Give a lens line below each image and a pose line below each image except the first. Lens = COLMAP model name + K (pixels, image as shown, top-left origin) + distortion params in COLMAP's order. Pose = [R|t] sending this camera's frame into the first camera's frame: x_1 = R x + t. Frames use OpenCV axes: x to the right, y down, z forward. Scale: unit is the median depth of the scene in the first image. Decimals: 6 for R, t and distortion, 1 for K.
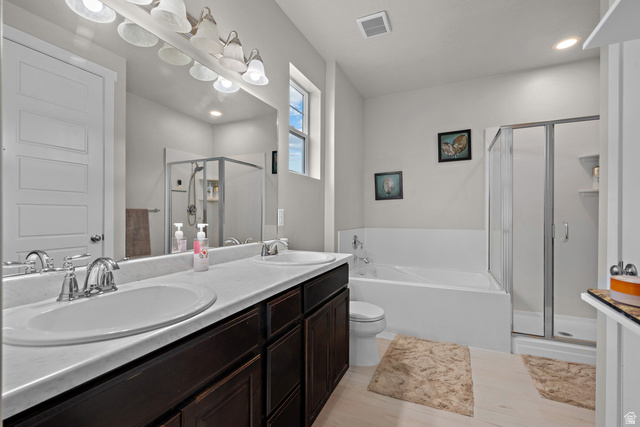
lens RADIAL K [[282.1, 0, 320.0], [0, 282.1, 213.5], [0, 0, 1]] dist [0.001229, 0.000132]
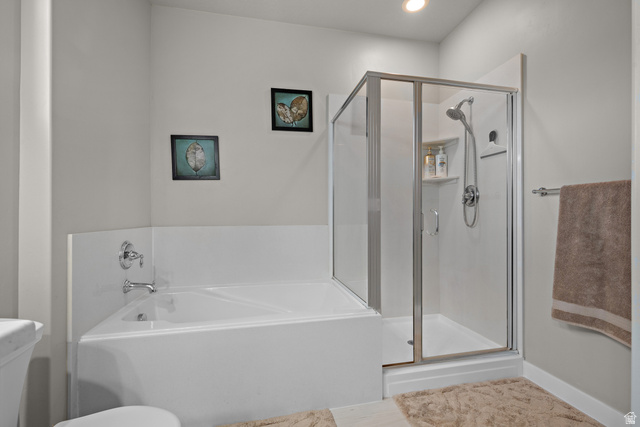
lens RADIAL K [[282.1, 0, 320.0], [0, 282.1, 213.5], [0, 0, 1]] dist [0.001229, 0.000132]
pose [[0.798025, 0.002299, 0.602620, 0.098162], [0.002293, 0.999974, -0.006851, 0.031449], [-0.602620, 0.006849, 0.797999, 0.384921]]
